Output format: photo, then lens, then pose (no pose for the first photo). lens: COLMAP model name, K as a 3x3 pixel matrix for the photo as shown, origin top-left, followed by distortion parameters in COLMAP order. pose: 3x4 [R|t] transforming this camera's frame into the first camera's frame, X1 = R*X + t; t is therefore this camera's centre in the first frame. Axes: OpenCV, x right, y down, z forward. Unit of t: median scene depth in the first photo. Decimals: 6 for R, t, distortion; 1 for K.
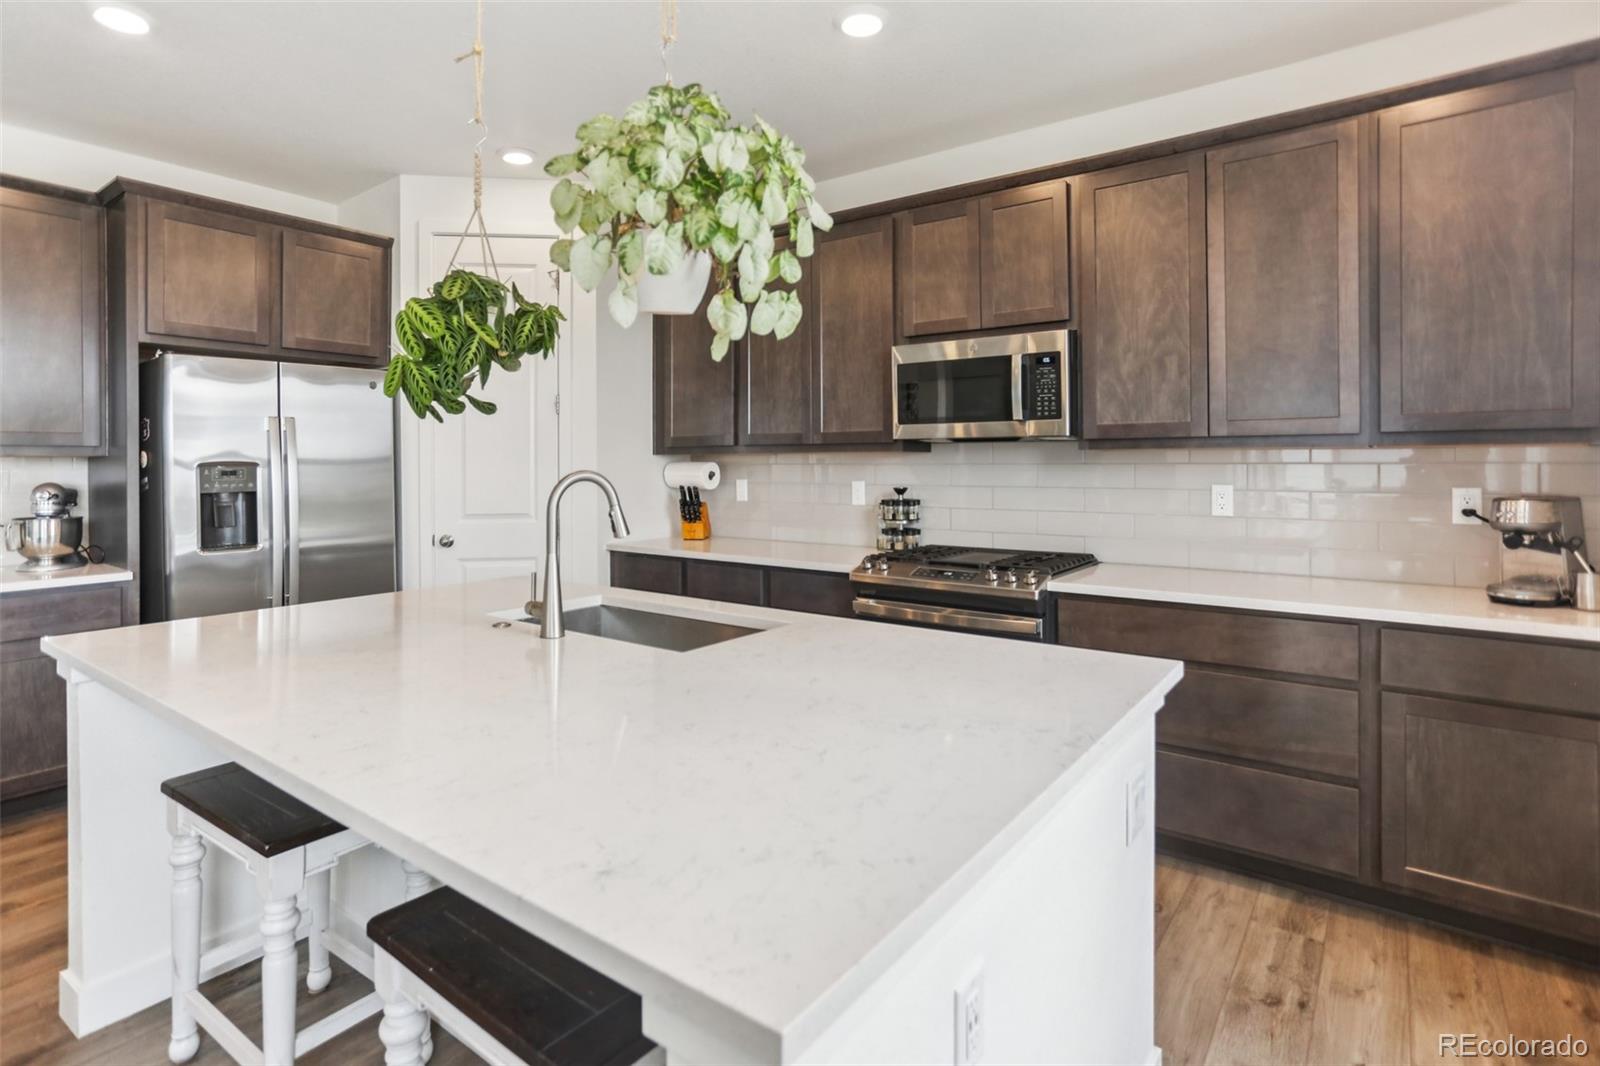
lens RADIAL K [[808.5, 0, 779.1], [0, 808.5, 461.0], [0, 0, 1]] dist [-0.012552, 0.001457]
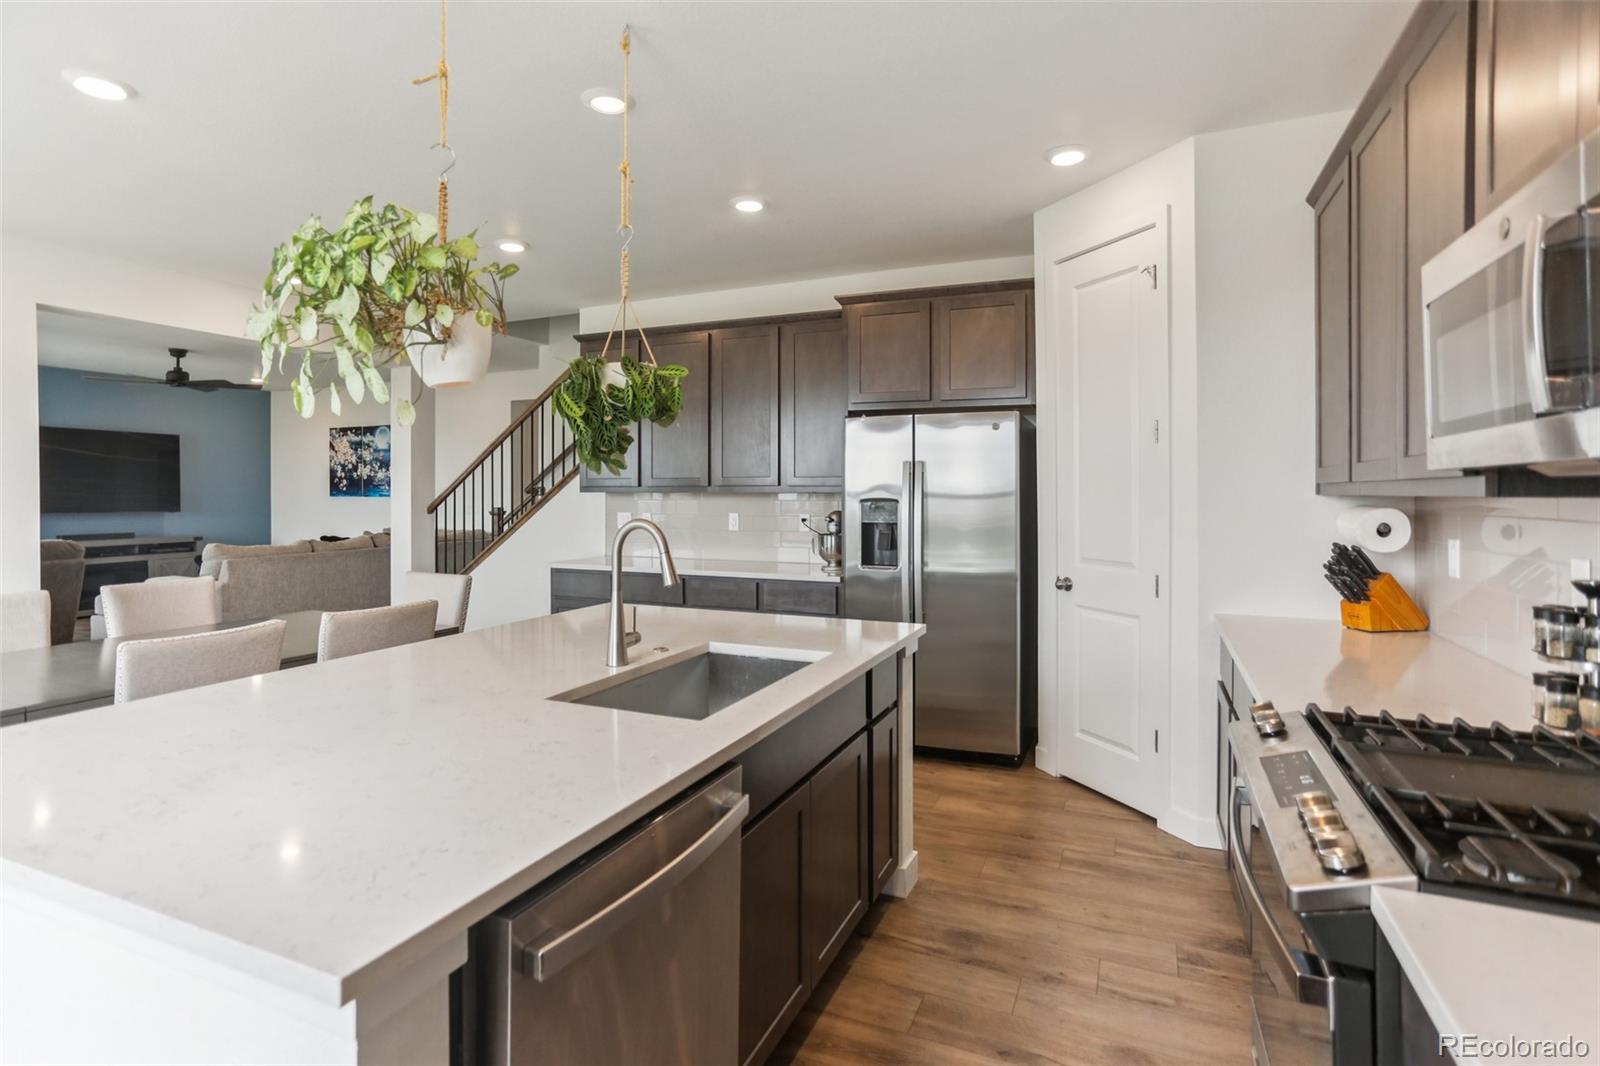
lens RADIAL K [[832.5, 0, 796.6], [0, 832.5, 492.6], [0, 0, 1]] dist [0.001854, 0.000671]
pose [[0.226556, 0.004960, -0.973985, 0.613489], [-0.007600, 0.999966, 0.003324, -0.011718], [0.973968, 0.006649, 0.226586, 0.623049]]
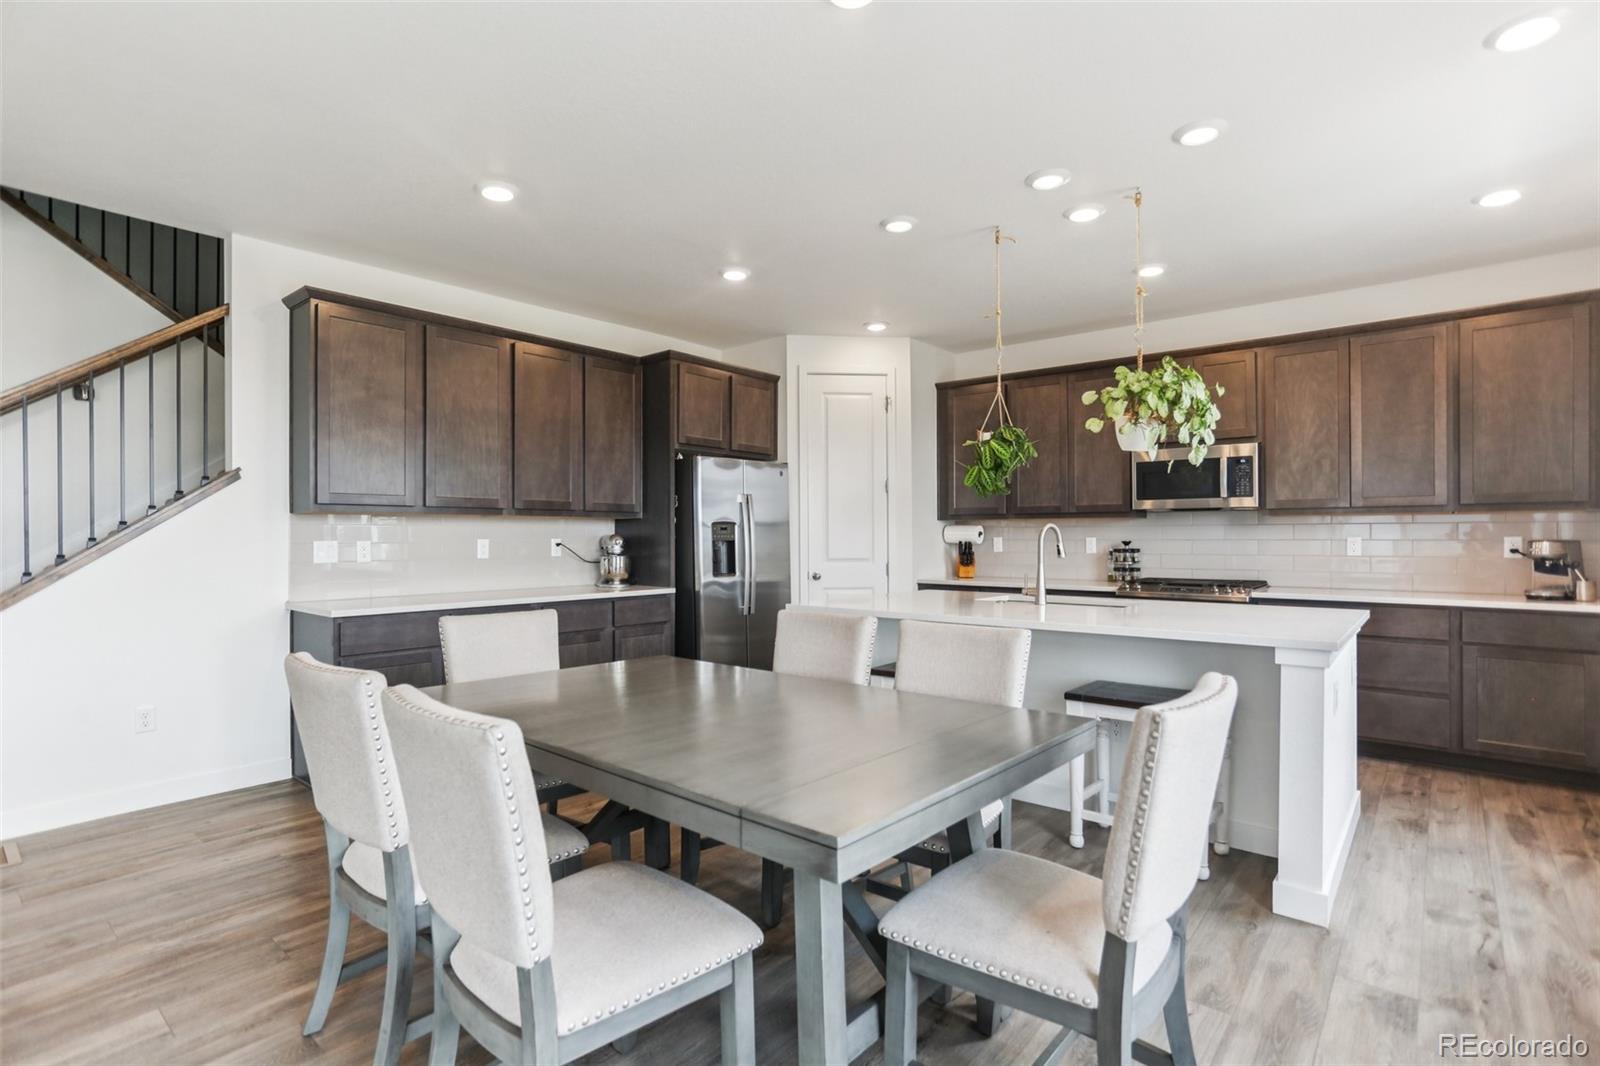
lens RADIAL K [[763.9, 0, 800.0], [0, 763.9, 533.0], [0, 0, 1]] dist [0.002108, 0.001010]
pose [[0.998769, 0.003597, -0.049464, -0.500447], [-0.003784, 0.999986, -0.003692, 0.031846], [0.049450, 0.003874, 0.998769, -0.609796]]
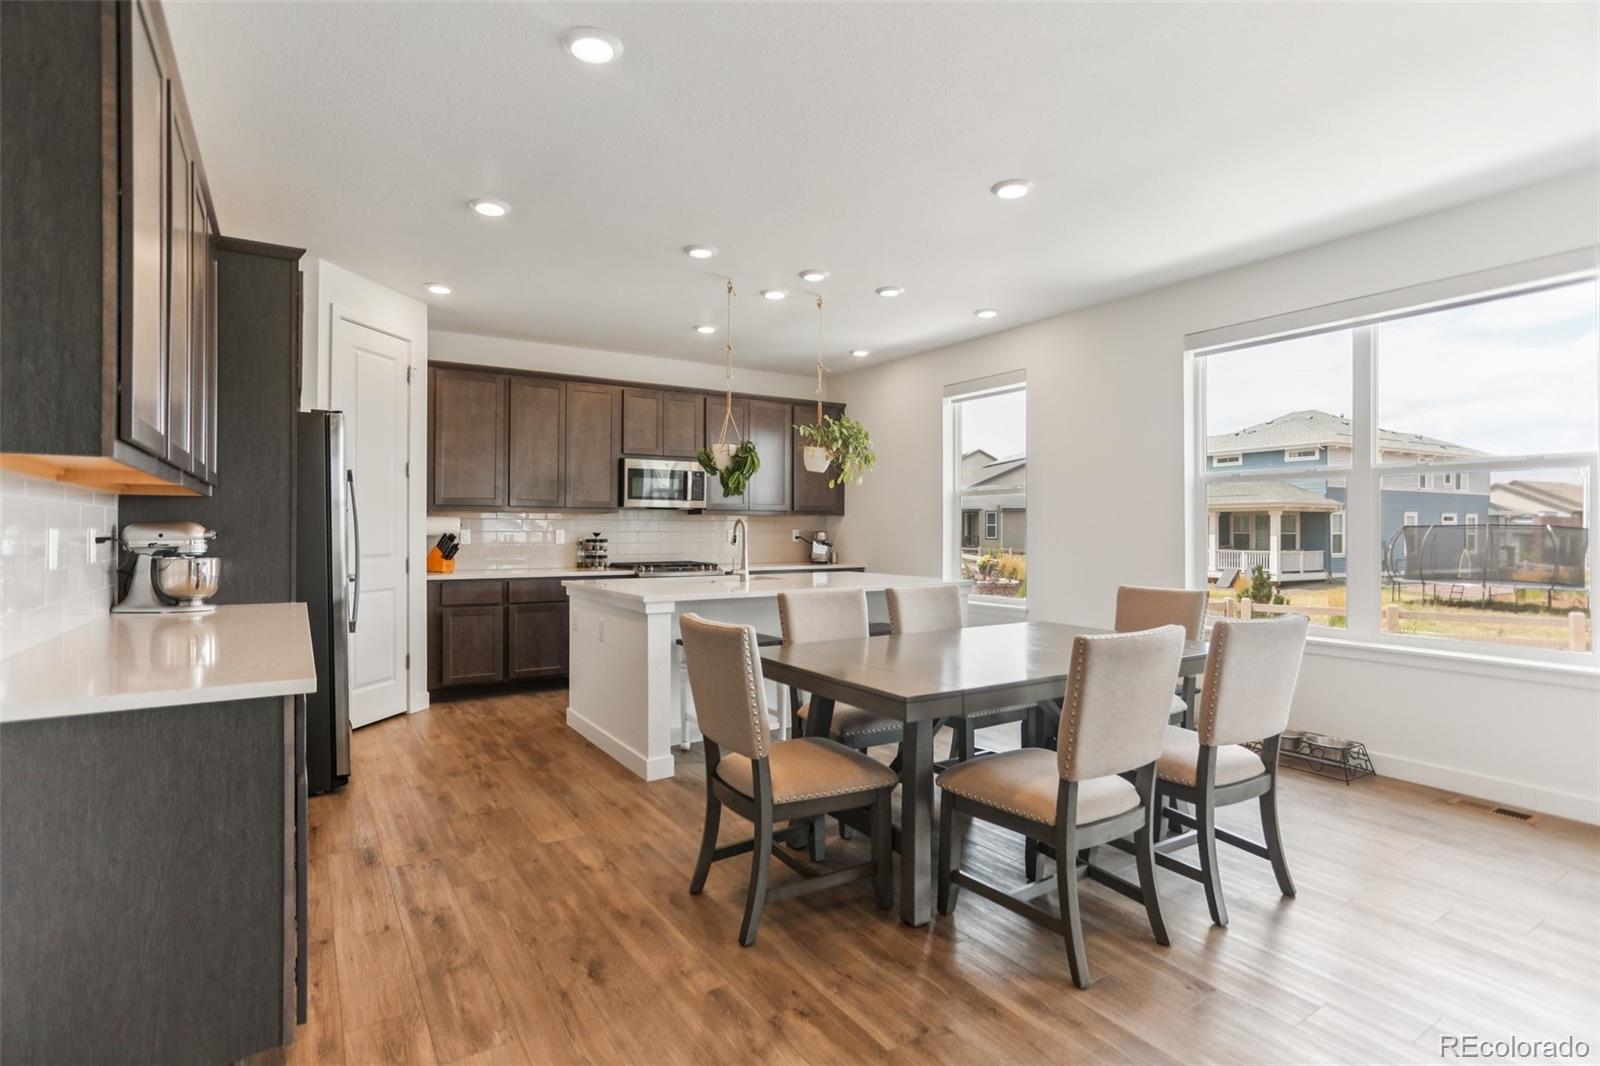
lens RADIAL K [[797.3, 0, 794.1], [0, 797.3, 524.1], [0, 0, 1]] dist [-0.012515, -0.000047]
pose [[0.350577, 0.012883, 0.936445, -1.707409], [-0.004021, 0.999917, -0.012251, 0.042316], [-0.936525, 0.000530, 0.350600, -0.052787]]
